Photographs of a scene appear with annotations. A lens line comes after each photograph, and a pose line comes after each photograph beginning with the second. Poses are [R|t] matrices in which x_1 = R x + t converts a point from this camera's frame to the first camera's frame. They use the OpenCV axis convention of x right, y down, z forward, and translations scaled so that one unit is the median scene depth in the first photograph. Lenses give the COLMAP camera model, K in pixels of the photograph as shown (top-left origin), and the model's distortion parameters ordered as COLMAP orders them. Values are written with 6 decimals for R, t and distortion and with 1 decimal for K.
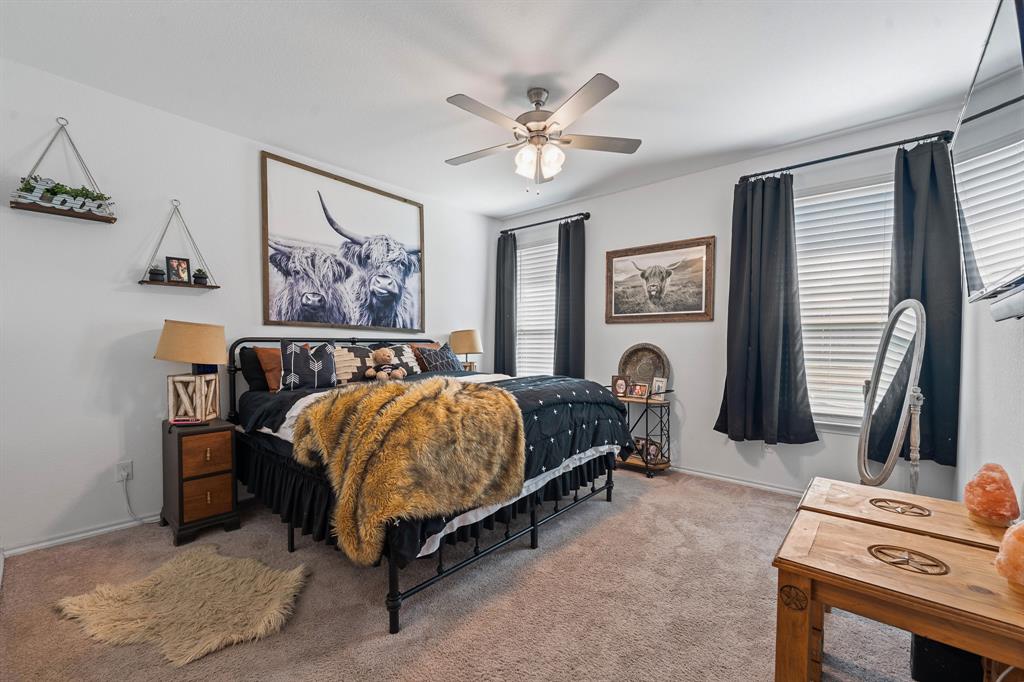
lens RADIAL K [[414.2, 0, 509.0], [0, 414.2, 357.0], [0, 0, 1]] dist [0.000865, 0.000037]
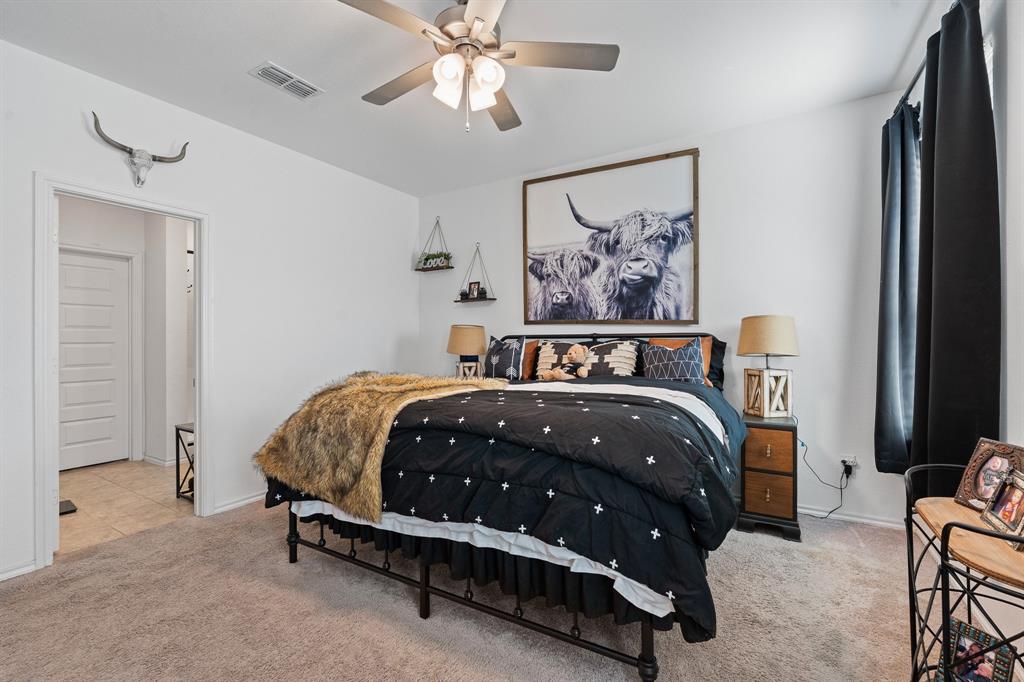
lens RADIAL K [[420.9, 0, 515.8], [0, 420.9, 344.0], [0, 0, 1]] dist [-0.000144, -0.000278]
pose [[0.208396, 0.005084, -0.978031, 0.523302], [-0.026752, 0.999642, -0.000504, -0.017203], [0.977679, 0.026270, 0.208457, 0.630610]]
